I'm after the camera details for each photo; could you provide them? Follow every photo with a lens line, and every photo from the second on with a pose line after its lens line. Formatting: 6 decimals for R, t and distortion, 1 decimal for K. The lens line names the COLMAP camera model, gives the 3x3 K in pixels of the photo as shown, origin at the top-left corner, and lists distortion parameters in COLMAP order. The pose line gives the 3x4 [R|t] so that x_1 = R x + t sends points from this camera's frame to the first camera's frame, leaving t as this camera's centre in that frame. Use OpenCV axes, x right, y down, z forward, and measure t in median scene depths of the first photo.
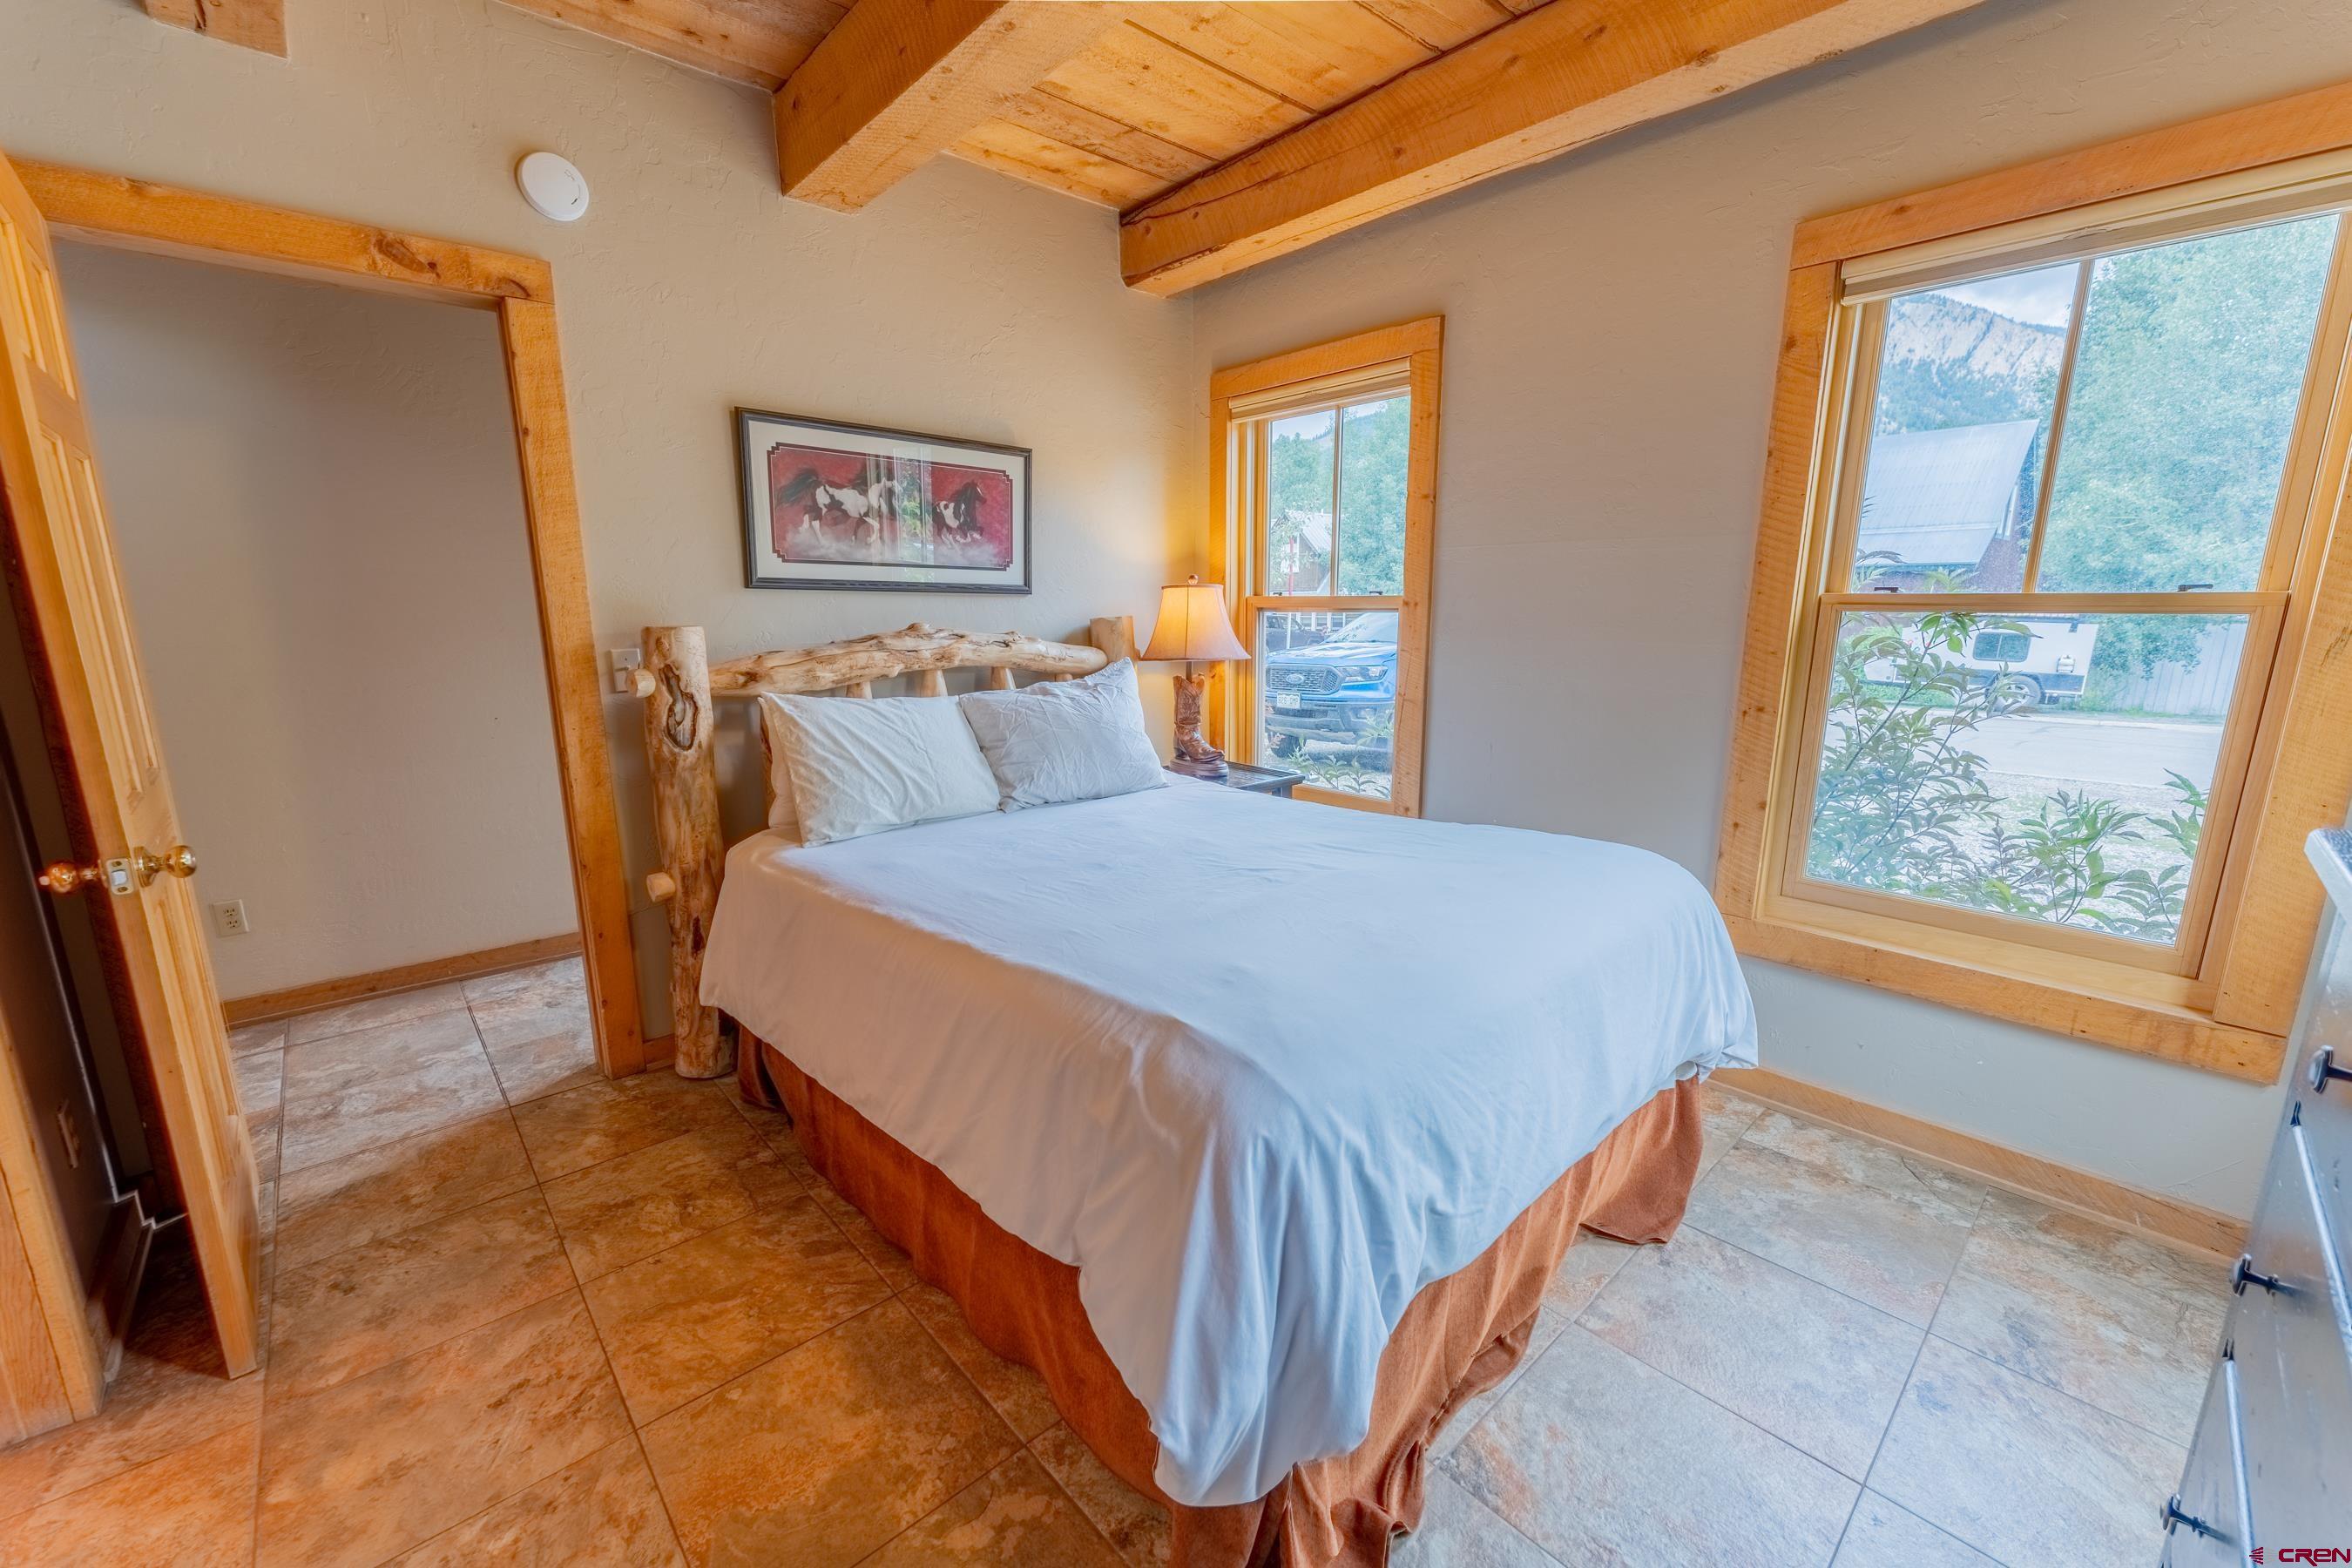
lens RADIAL K [[937.5, 0, 1180.6], [0, 937.5, 798.3], [0, 0, 1]] dist [-0.001052, -0.000205]
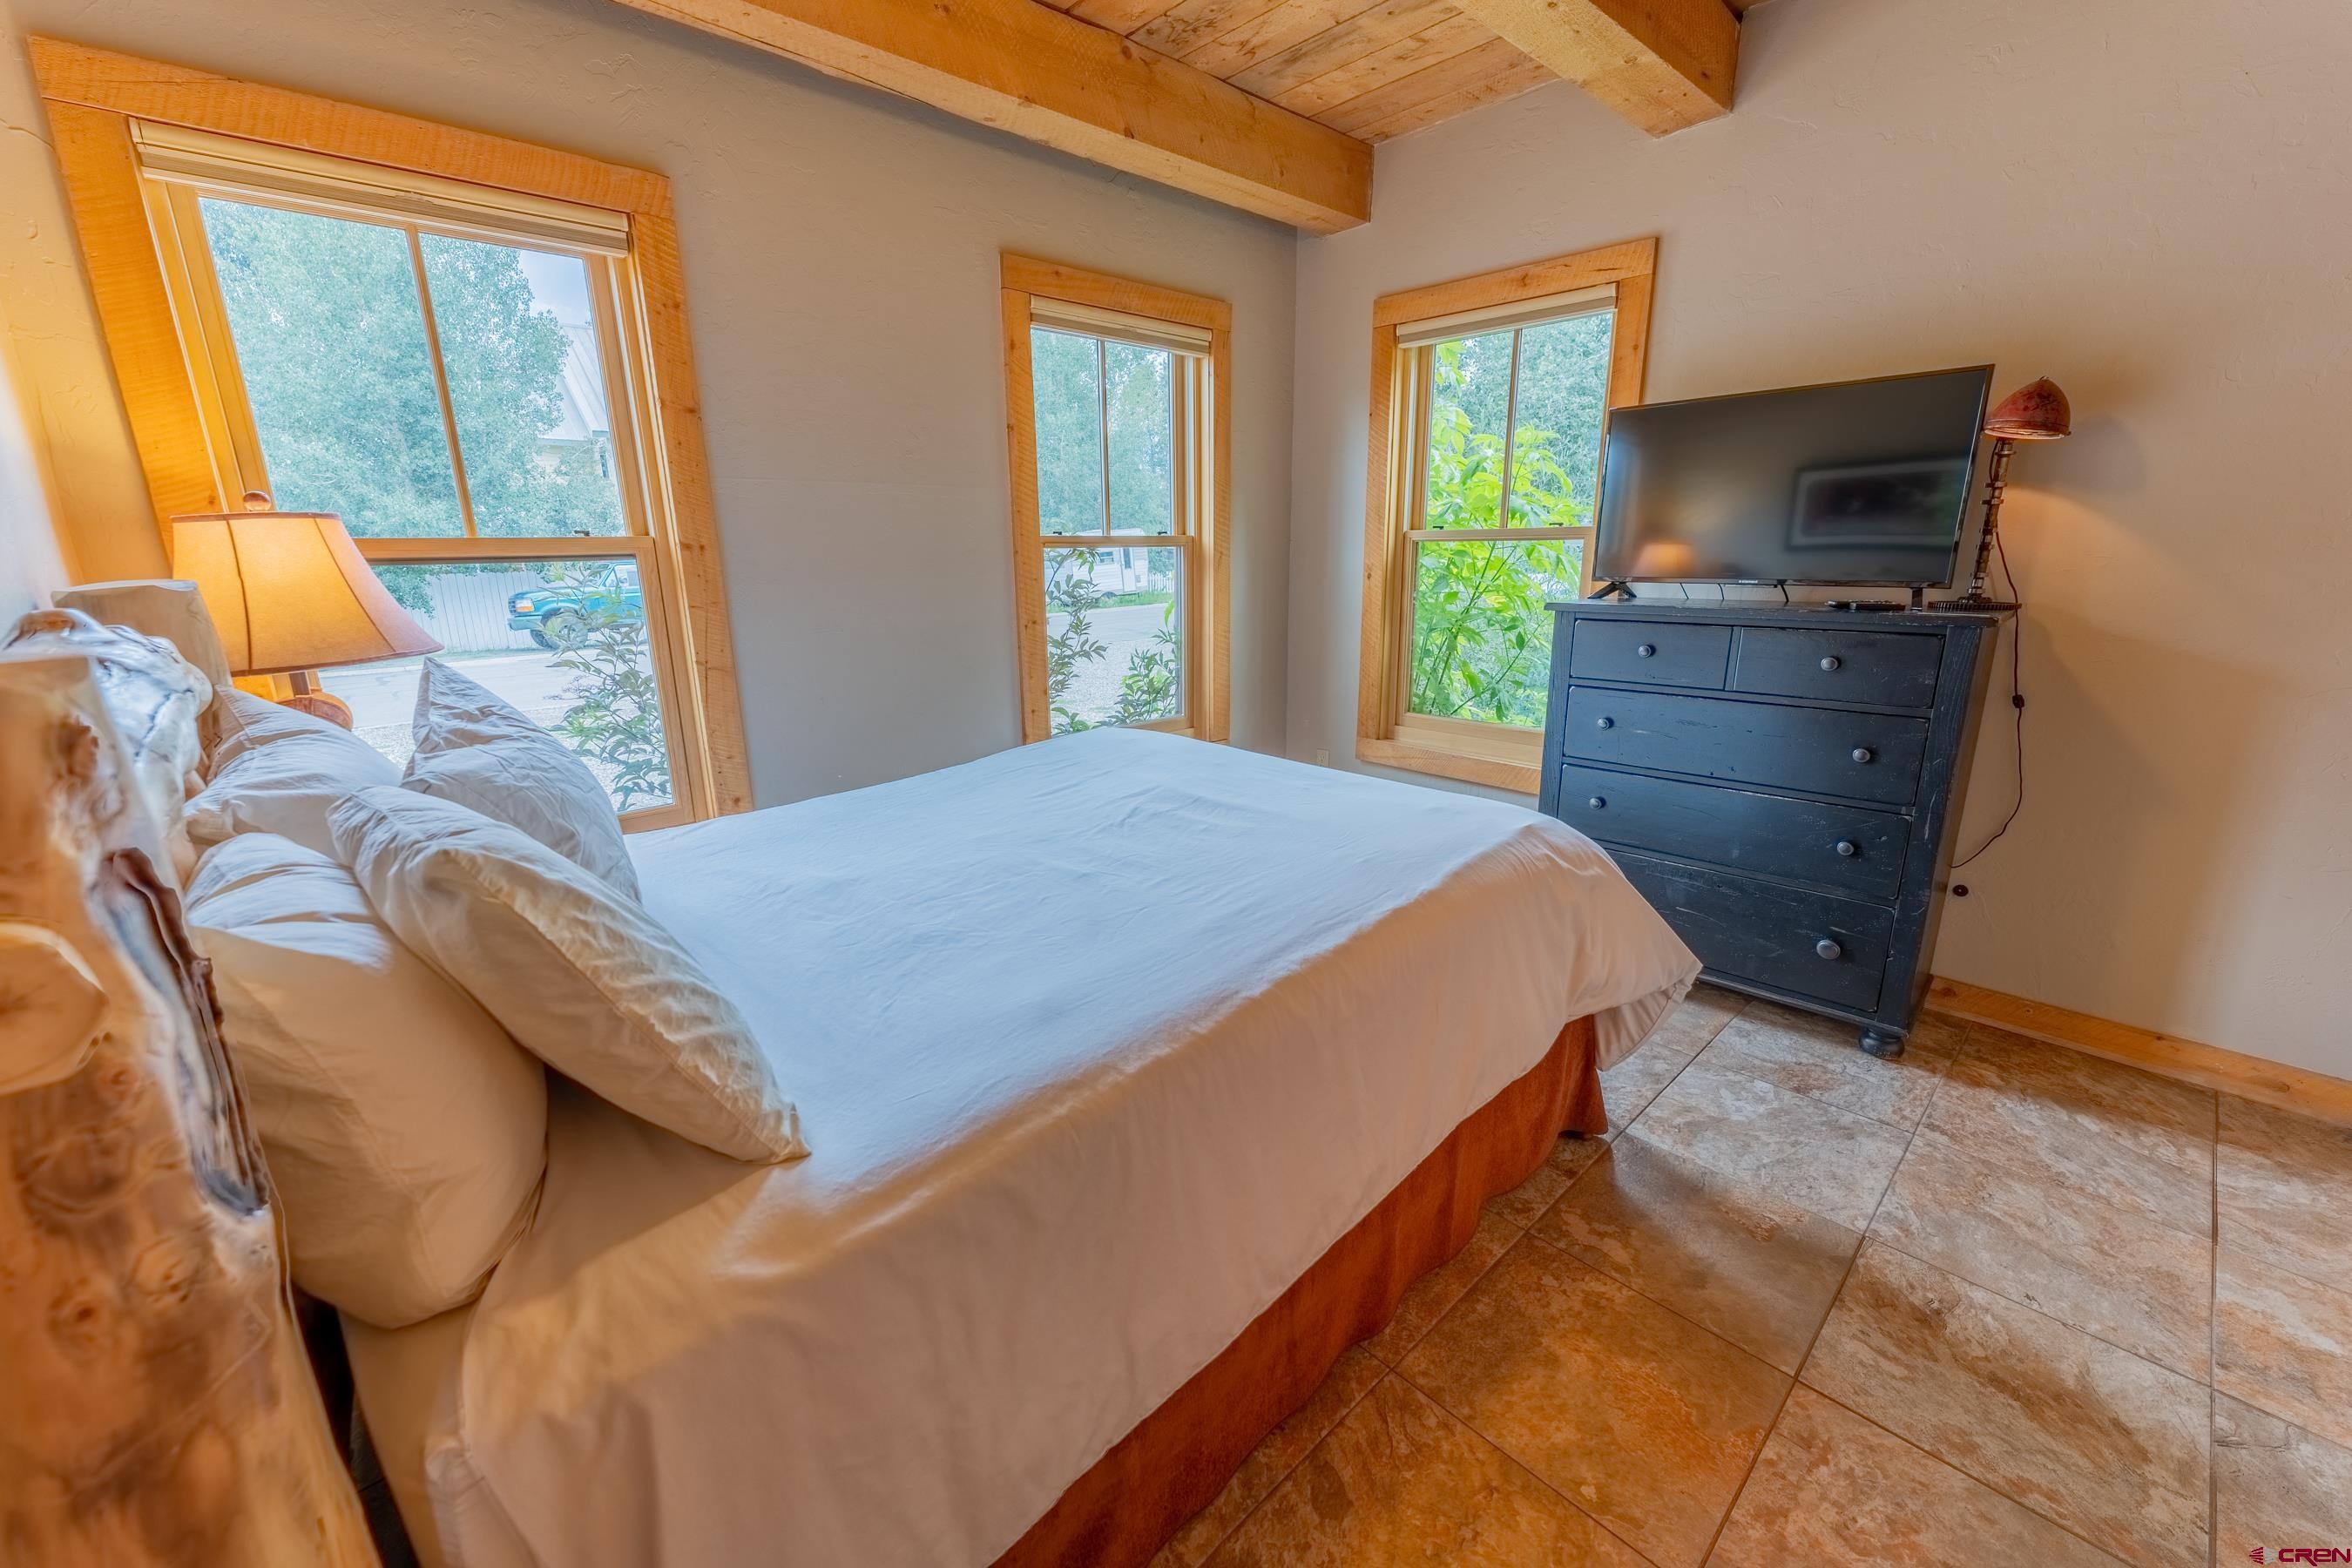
lens RADIAL K [[938.1, 0, 1177.2], [0, 938.1, 789.4], [0, 0, 1]] dist [0.001041, -0.000384]
pose [[-0.013492, -0.250836, 0.967935, -1.017888], [0.220131, 0.943529, 0.247580, -0.213600], [-0.975377, 0.216413, 0.042487, 1.079917]]
